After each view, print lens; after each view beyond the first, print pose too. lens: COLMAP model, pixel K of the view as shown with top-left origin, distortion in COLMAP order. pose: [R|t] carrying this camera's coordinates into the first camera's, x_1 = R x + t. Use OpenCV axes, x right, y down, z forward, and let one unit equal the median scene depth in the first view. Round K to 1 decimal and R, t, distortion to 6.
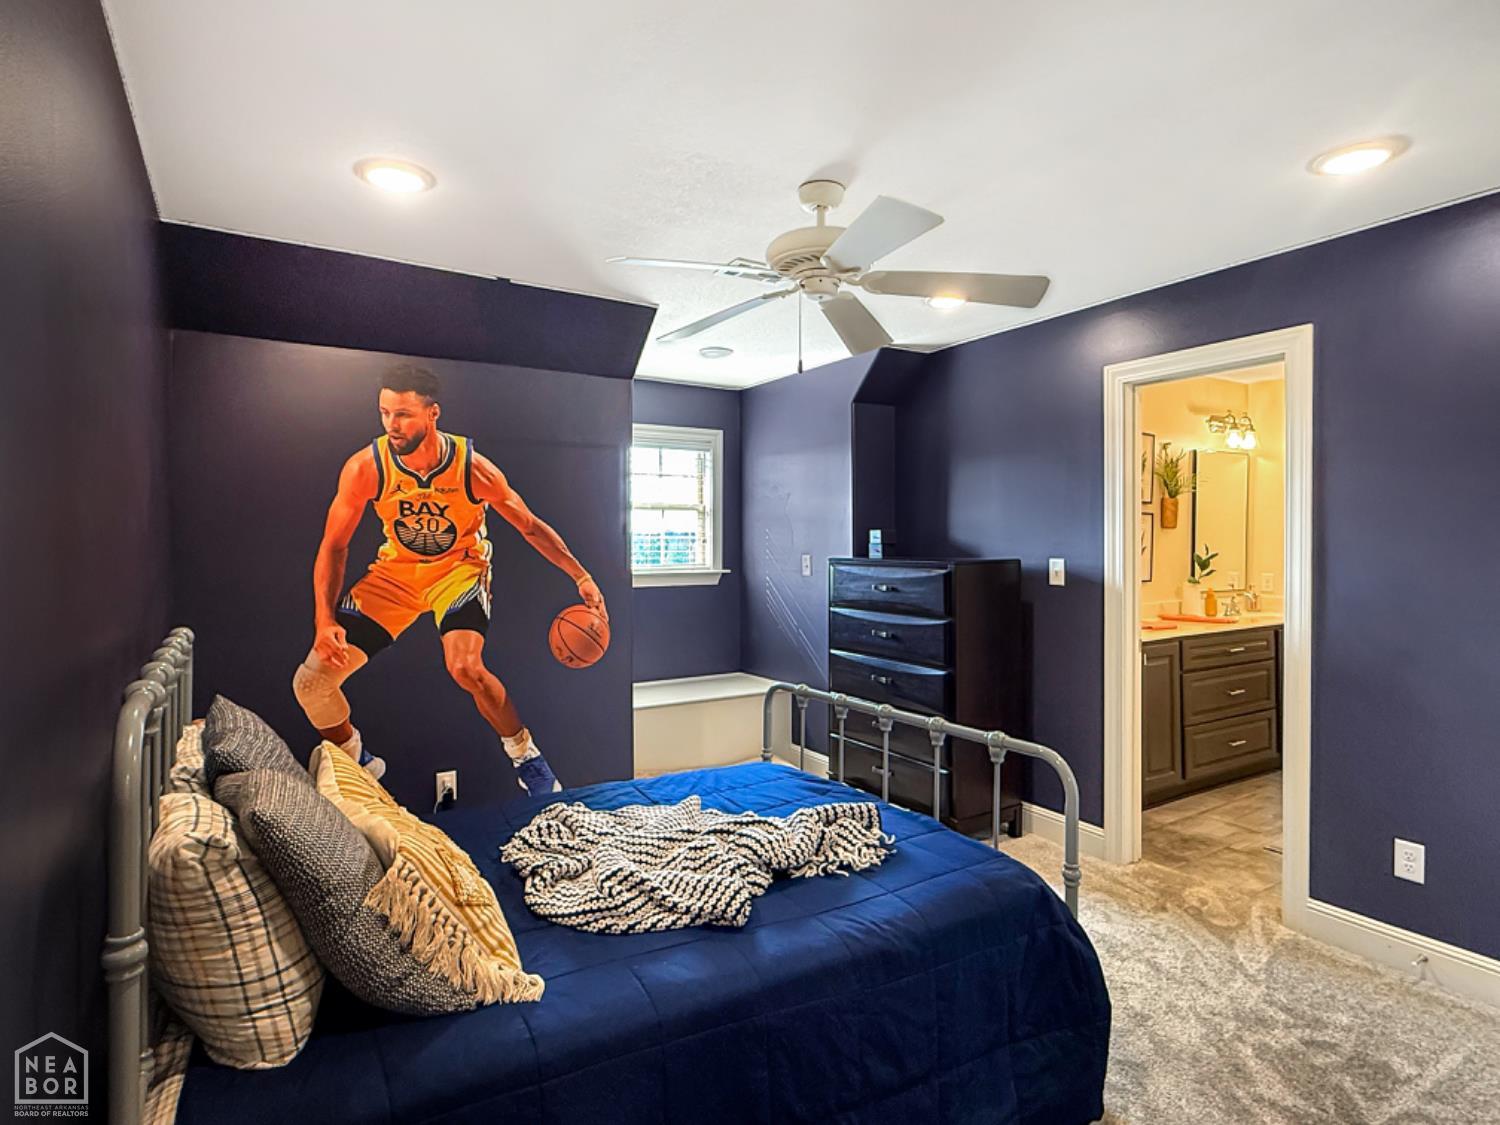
lens RADIAL K [[804.3, 0, 748.5], [0, 804.3, 557.1], [0, 0, 1]] dist [0.001486, 0.000107]
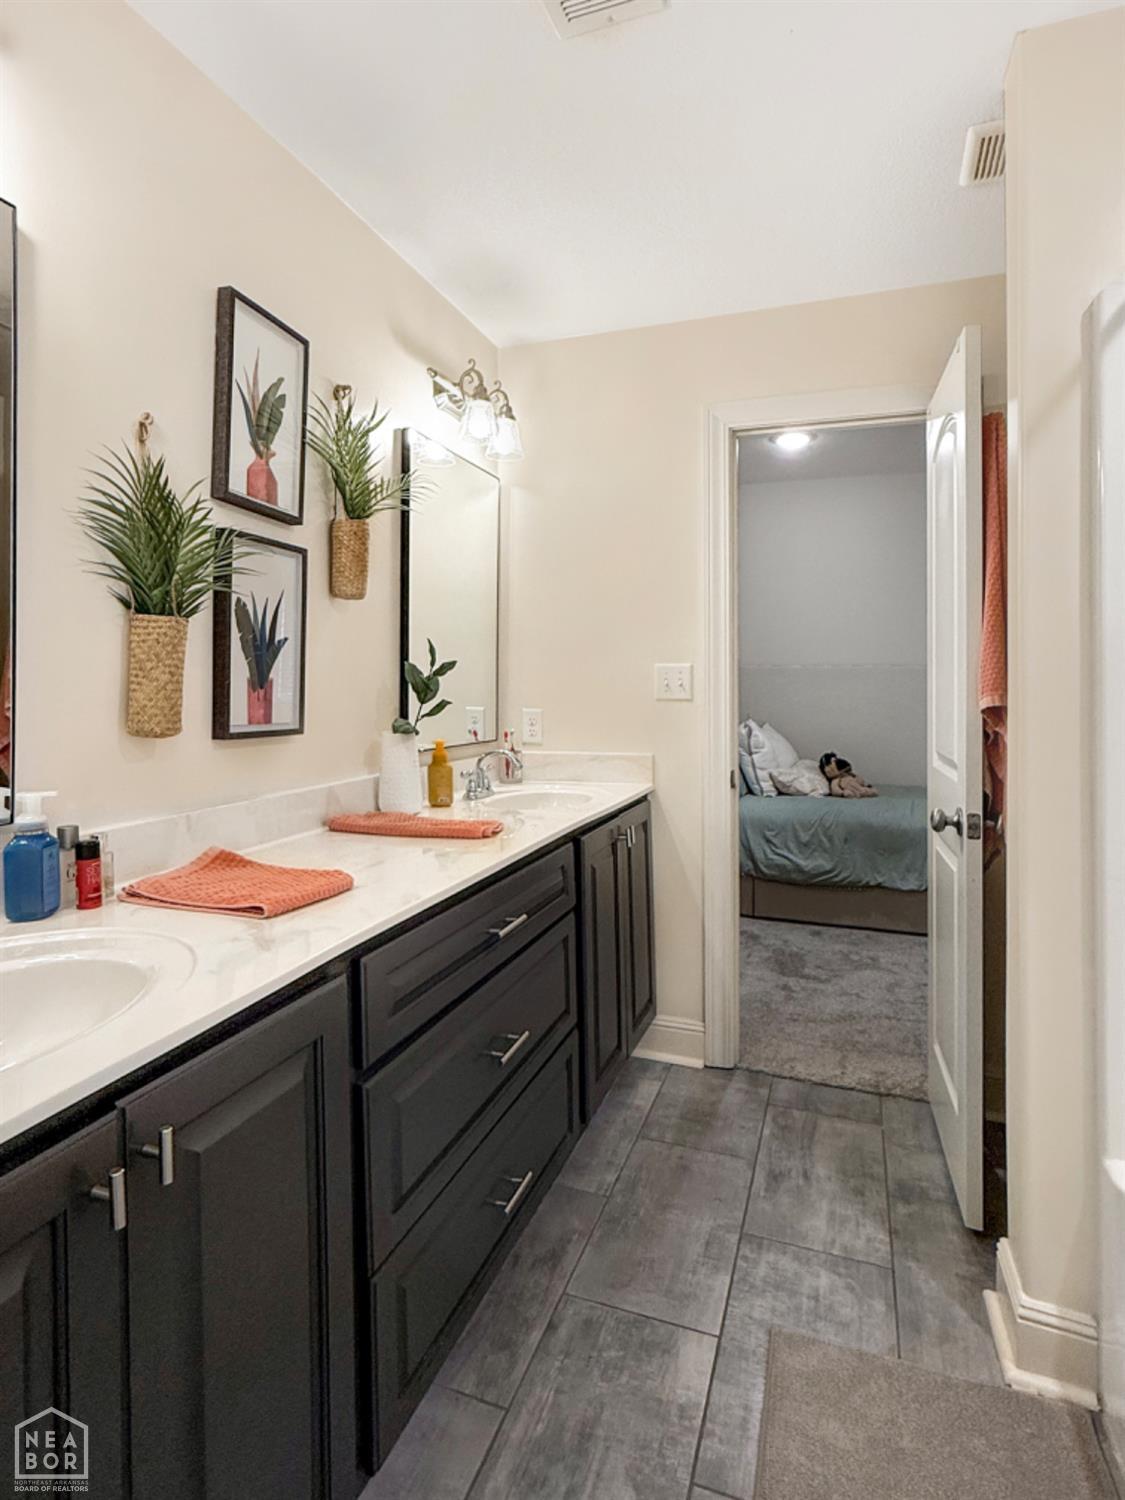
lens RADIAL K [[792.2, 0, 561.8], [0, 792.2, 751.2], [0, 0, 1]] dist [-0.000798, -0.000112]
pose [[0.773560, -0.041319, 0.632375, 0.353027], [-0.004861, 0.997456, 0.071119, 0.011966], [-0.633705, -0.058089, 0.771391, 0.625356]]
